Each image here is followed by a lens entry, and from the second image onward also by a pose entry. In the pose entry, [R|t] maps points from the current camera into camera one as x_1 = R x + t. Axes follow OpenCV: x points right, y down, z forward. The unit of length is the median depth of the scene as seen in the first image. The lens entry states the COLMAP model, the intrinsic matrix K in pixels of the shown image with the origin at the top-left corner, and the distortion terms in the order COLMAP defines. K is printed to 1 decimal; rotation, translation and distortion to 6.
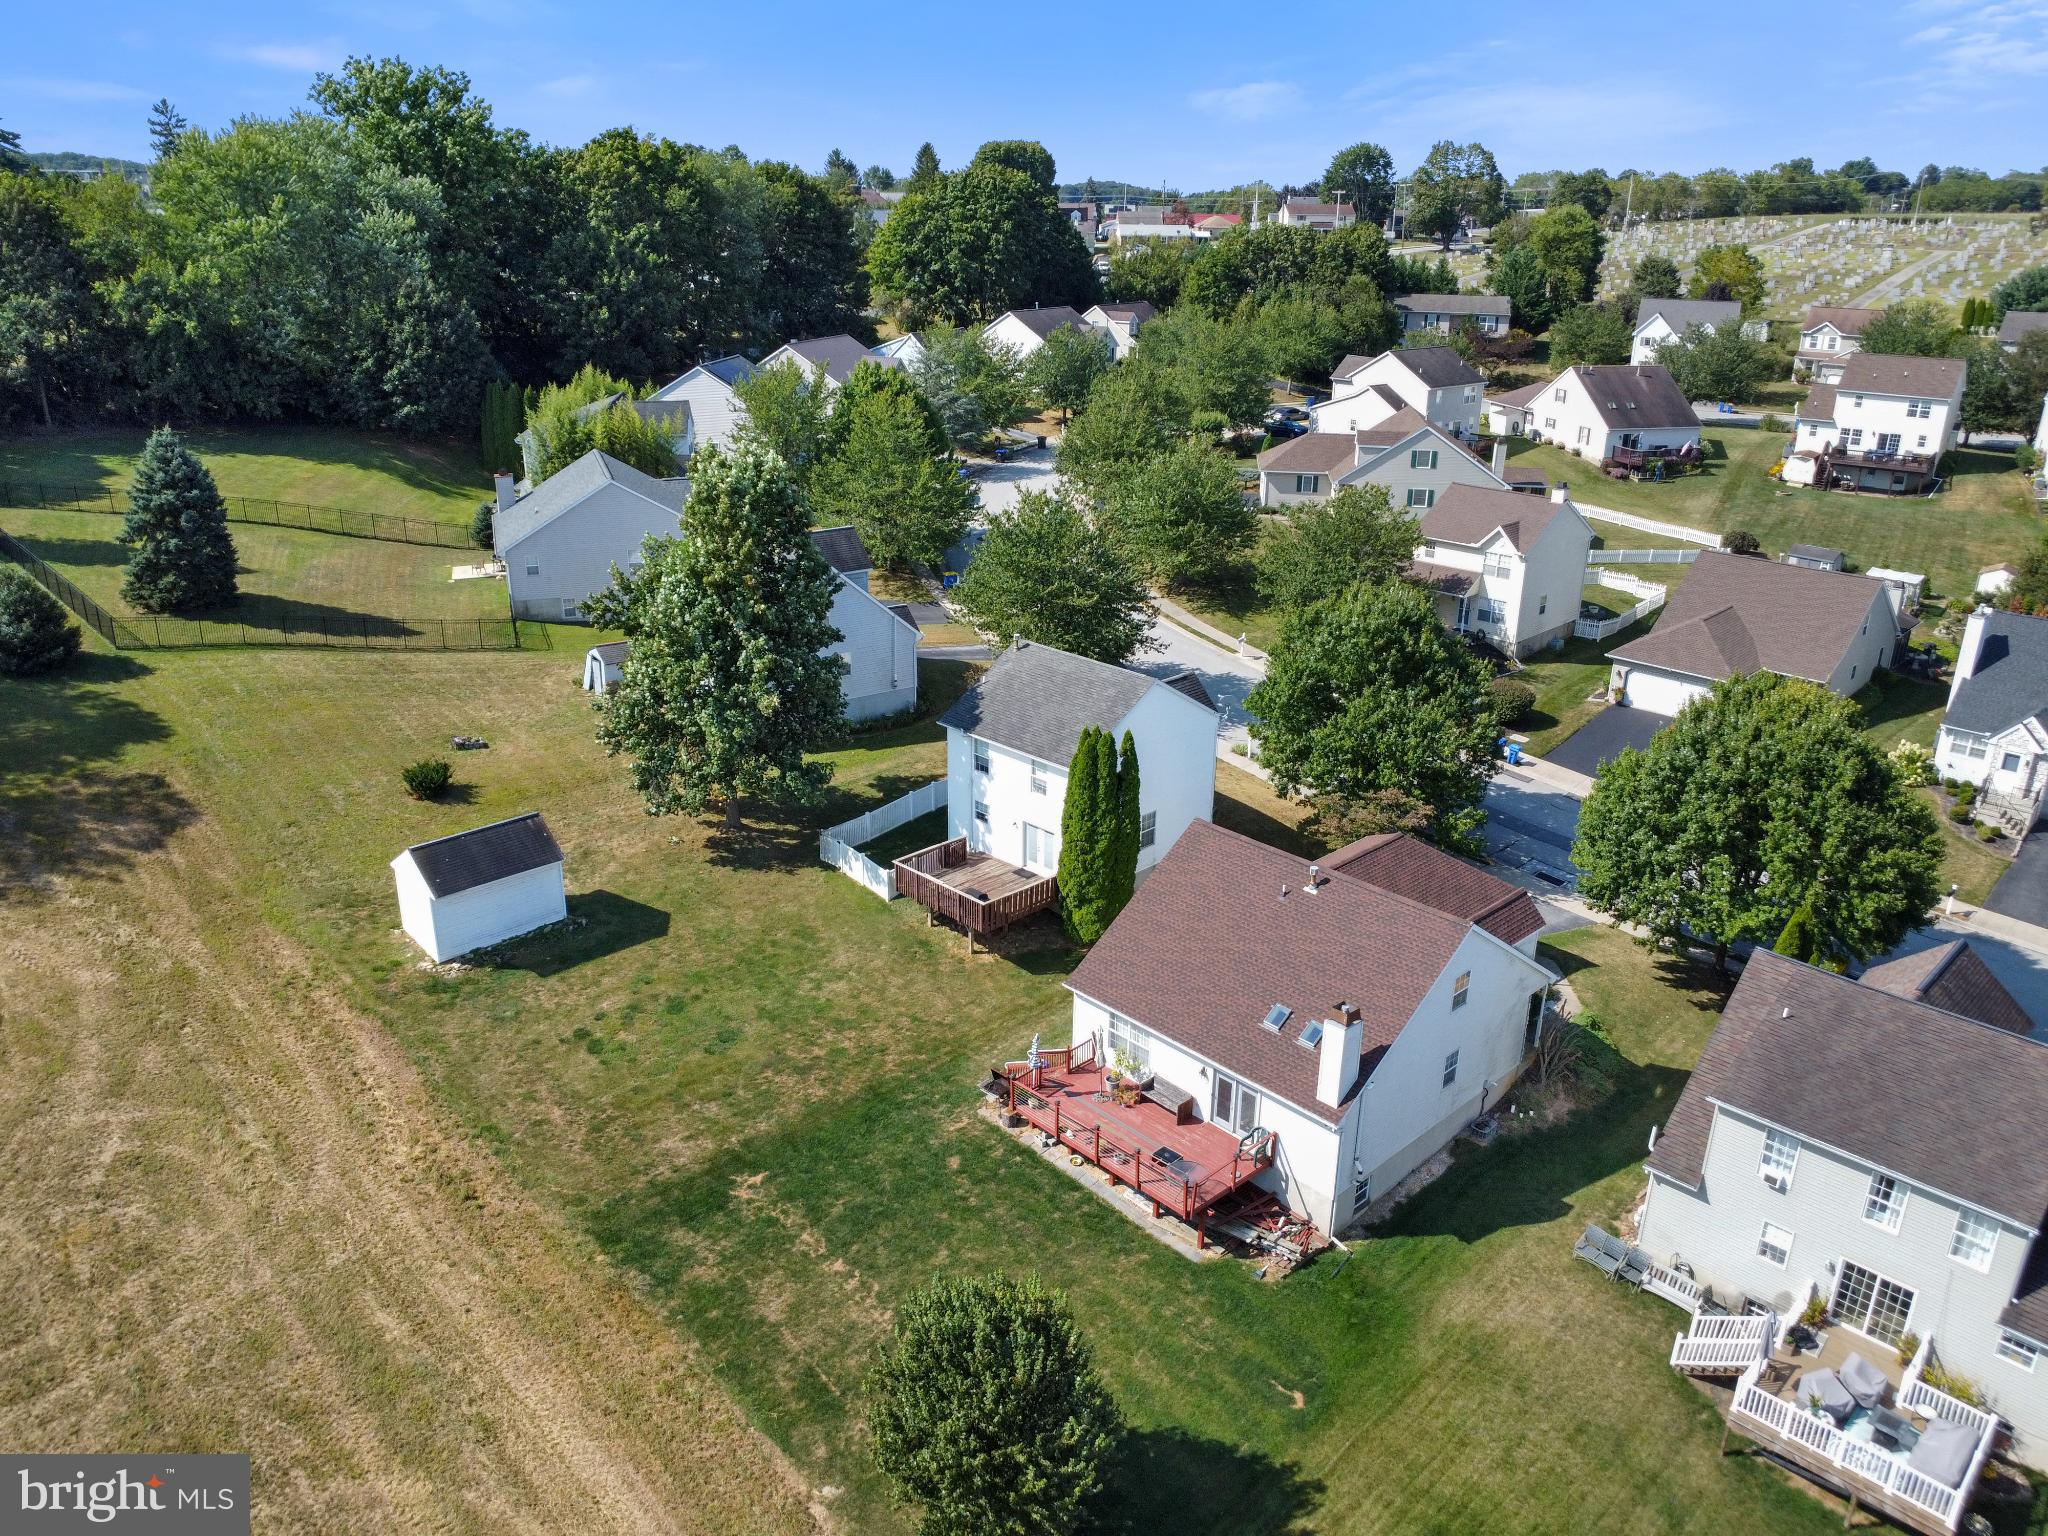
lens RADIAL K [[1484.3, 0, 1024.0], [0, 1484.3, 768.0], [0, 0, 1]] dist [-0.030122, -0.001550]
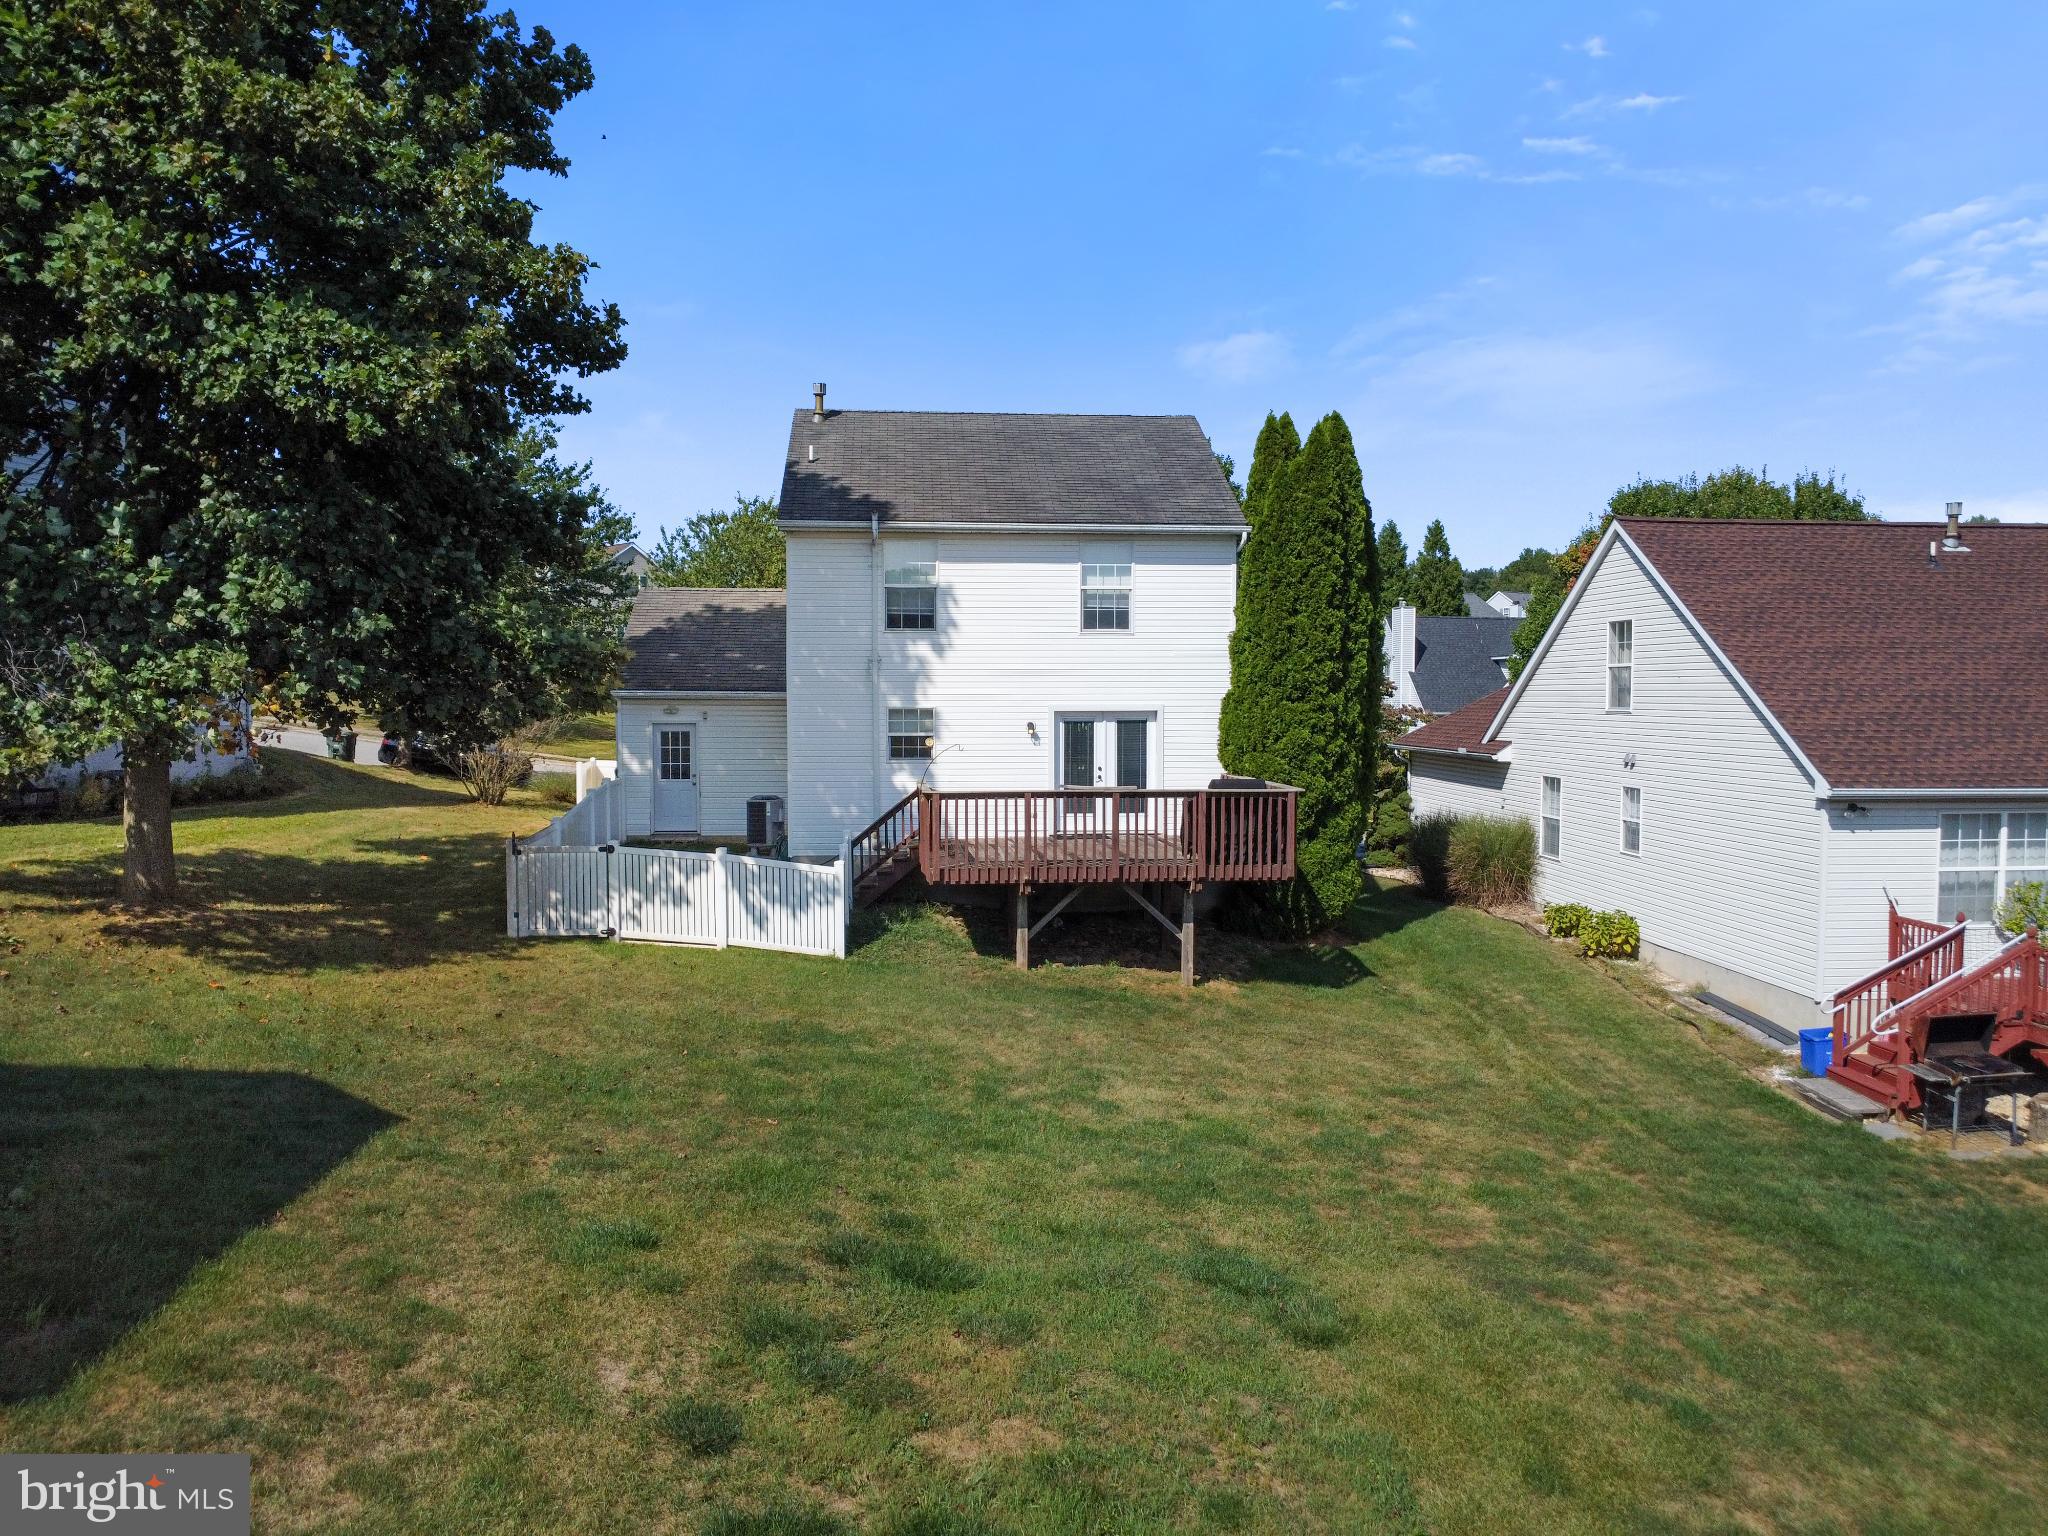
lens RADIAL K [[1484.3, 0, 1024.0], [0, 1484.3, 768.0], [0, 0, 1]] dist [-0.030122, -0.001550]
pose [[0.644419, -0.050117, 0.763029, -0.425161], [0.281695, 0.943233, -0.175954, 0.157326], [-0.710896, 0.328329, 0.621954, 0.967754]]
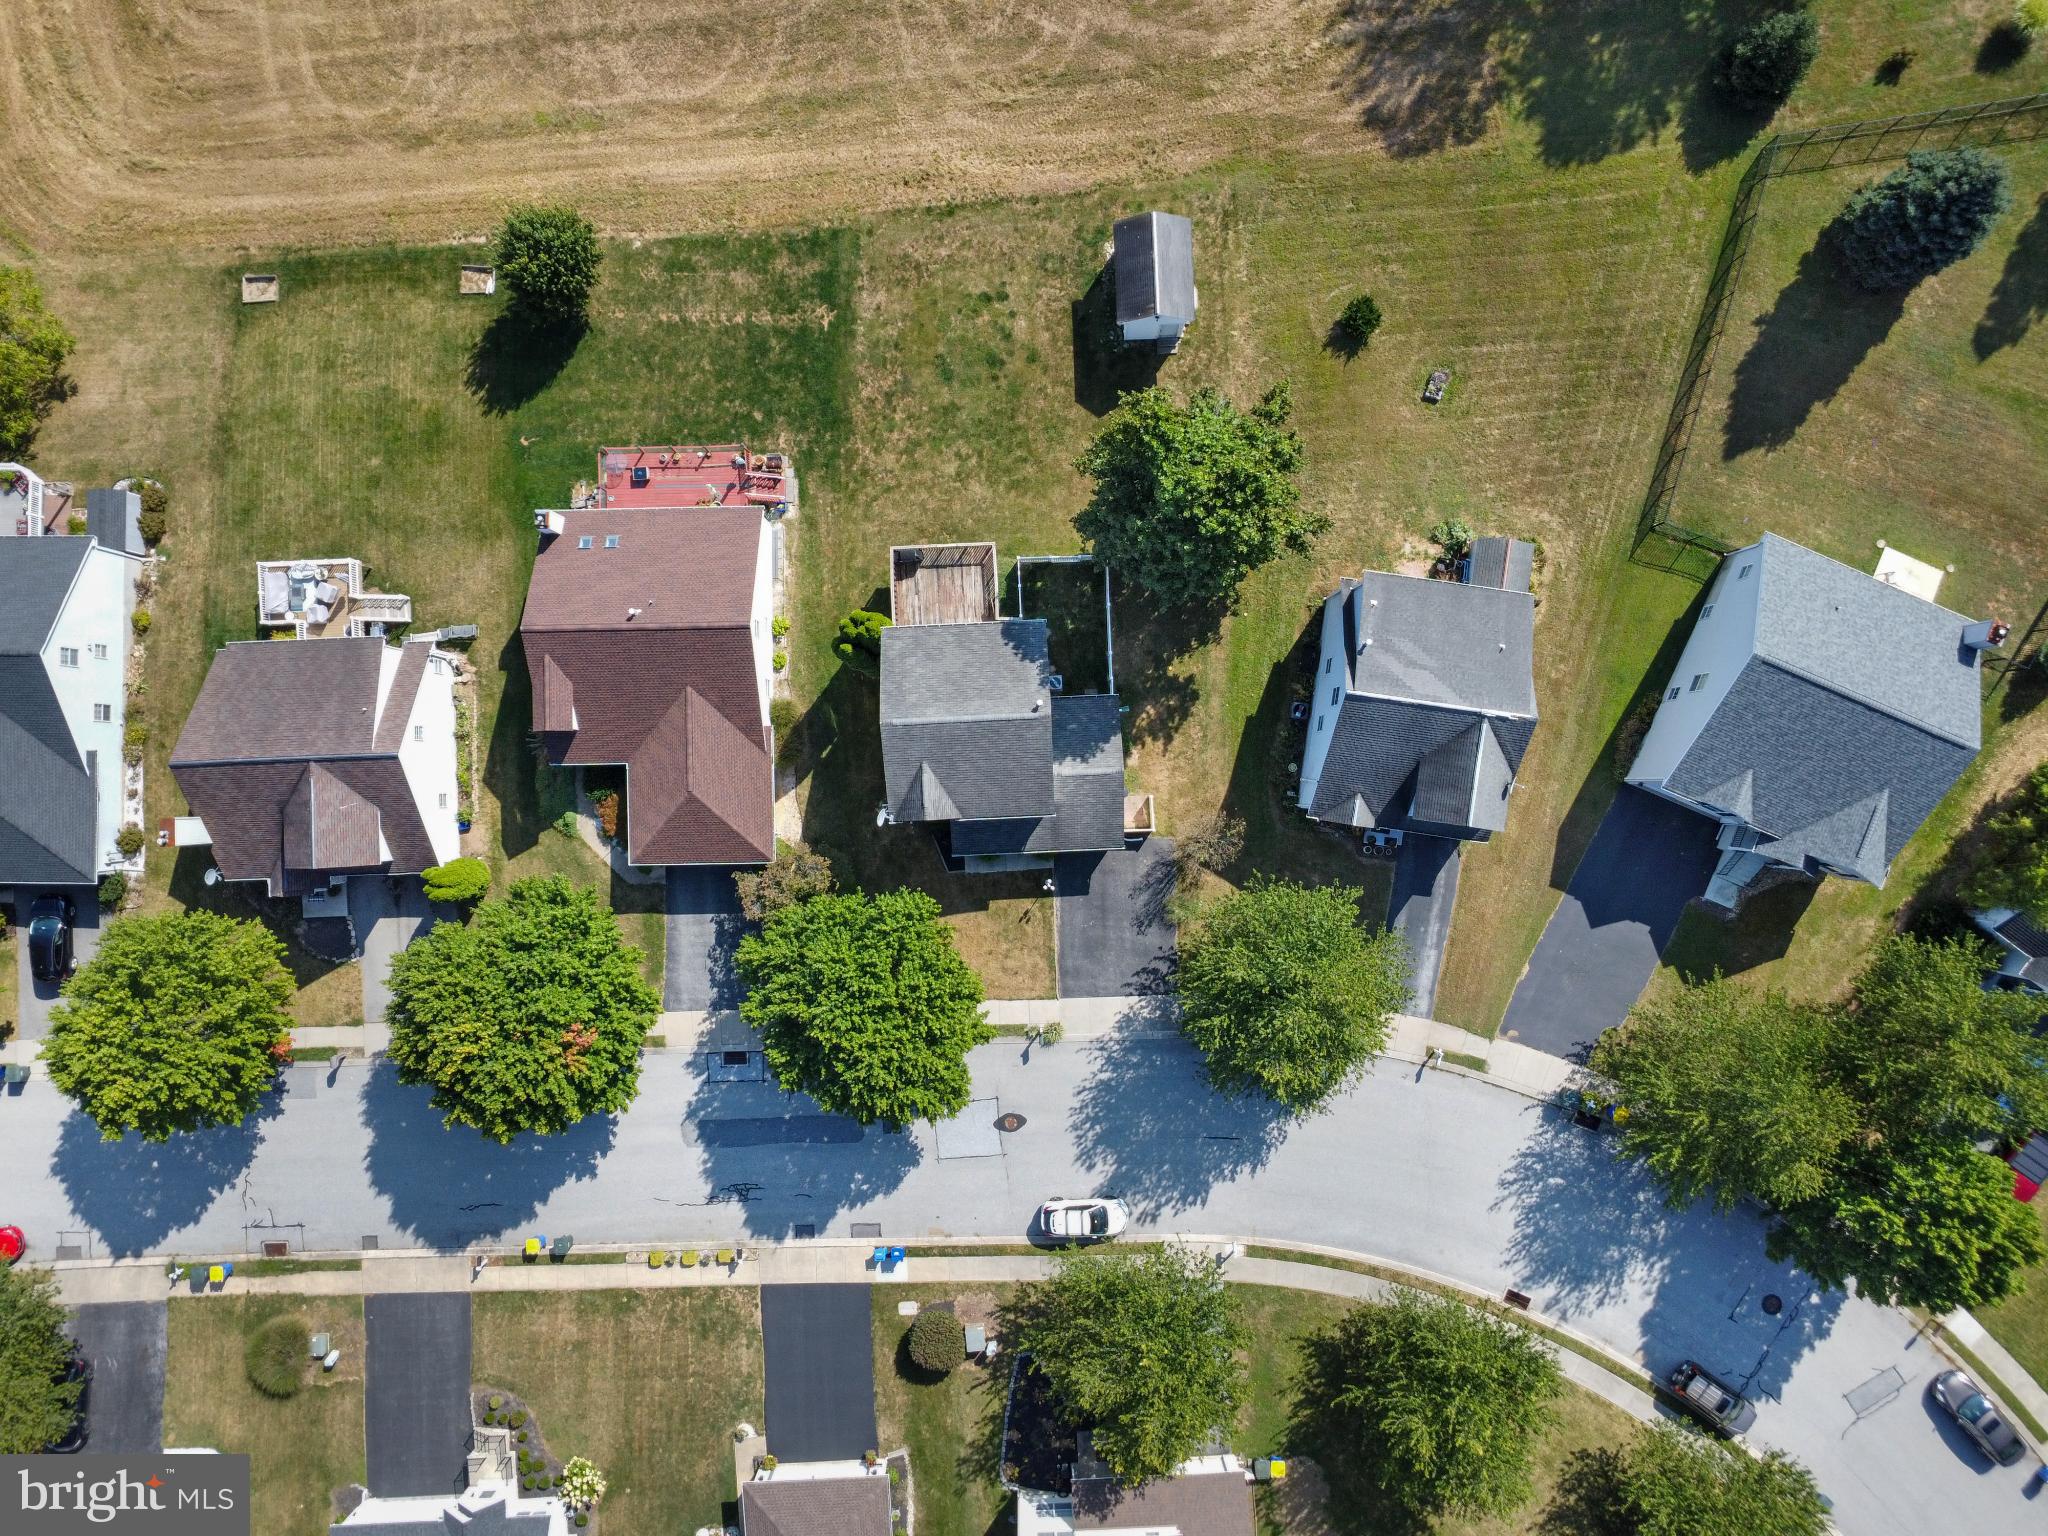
lens RADIAL K [[1484.3, 0, 1024.0], [0, 1484.3, 768.0], [0, 0, 1]] dist [-0.030122, -0.001550]
pose [[-0.672324, 0.740209, -0.008445, 0.060594], [-0.272564, -0.236928, 0.932509, -1.486952], [0.688251, 0.629250, 0.361047, 0.852793]]
